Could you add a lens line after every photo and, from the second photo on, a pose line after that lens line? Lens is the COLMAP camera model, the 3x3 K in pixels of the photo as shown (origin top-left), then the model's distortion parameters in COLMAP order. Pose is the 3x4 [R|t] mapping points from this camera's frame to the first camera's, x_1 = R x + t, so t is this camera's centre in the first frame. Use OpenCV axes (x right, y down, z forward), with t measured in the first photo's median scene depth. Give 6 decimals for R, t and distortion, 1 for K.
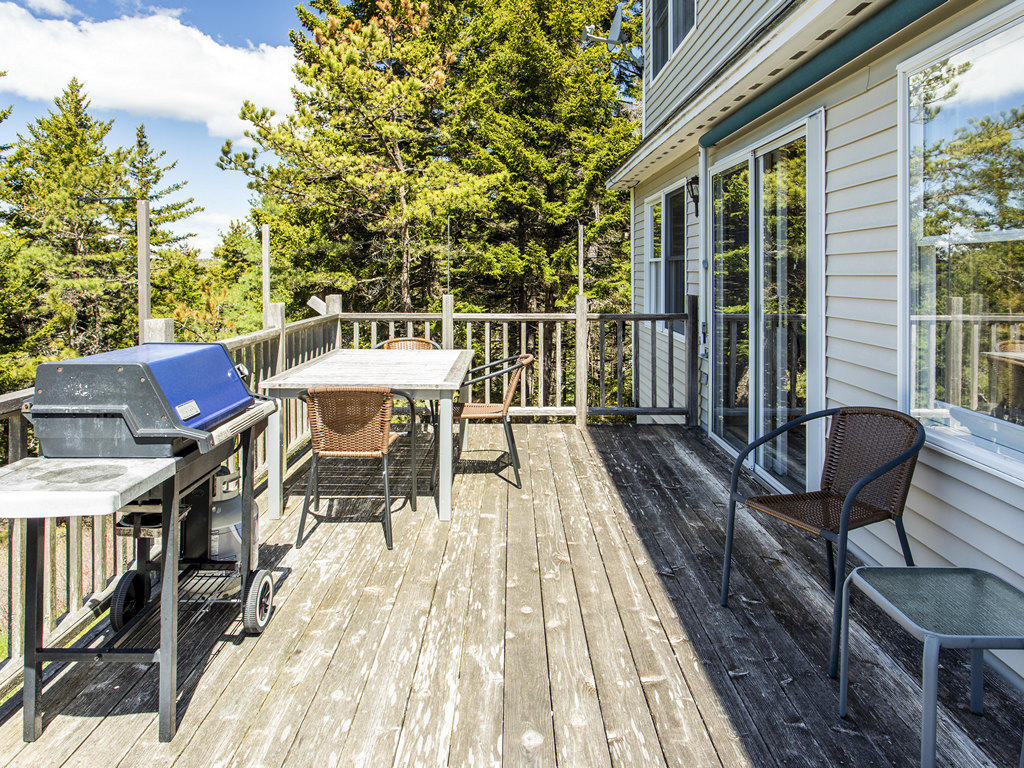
lens RADIAL K [[716.1, 0, 516.1], [0, 716.1, 274.8], [0, 0, 1]] dist [-0.011599, 0.002691]
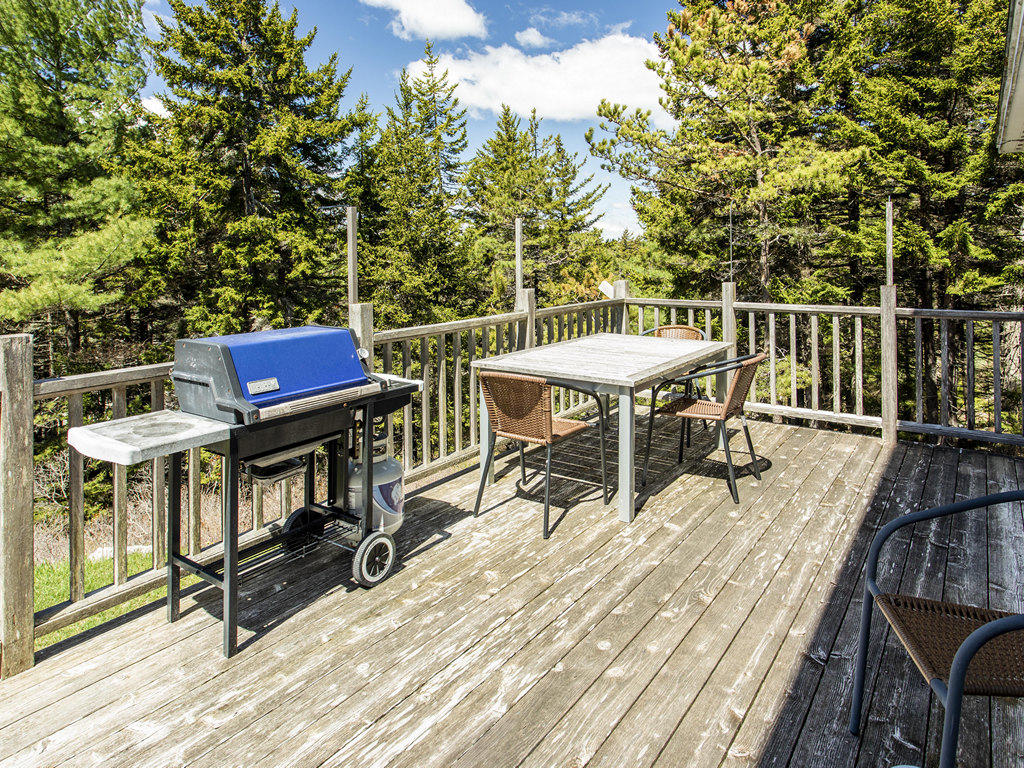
lens RADIAL K [[656.3, 0, 514.4], [0, 656.3, 255.9], [0, 0, 1]] dist [0.000662, -0.001230]
pose [[0.814103, -0.004390, -0.580704, 0.183048], [0.005898, 0.999982, 0.000709, -0.009896], [0.580691, -0.004002, 0.814114, 0.120005]]
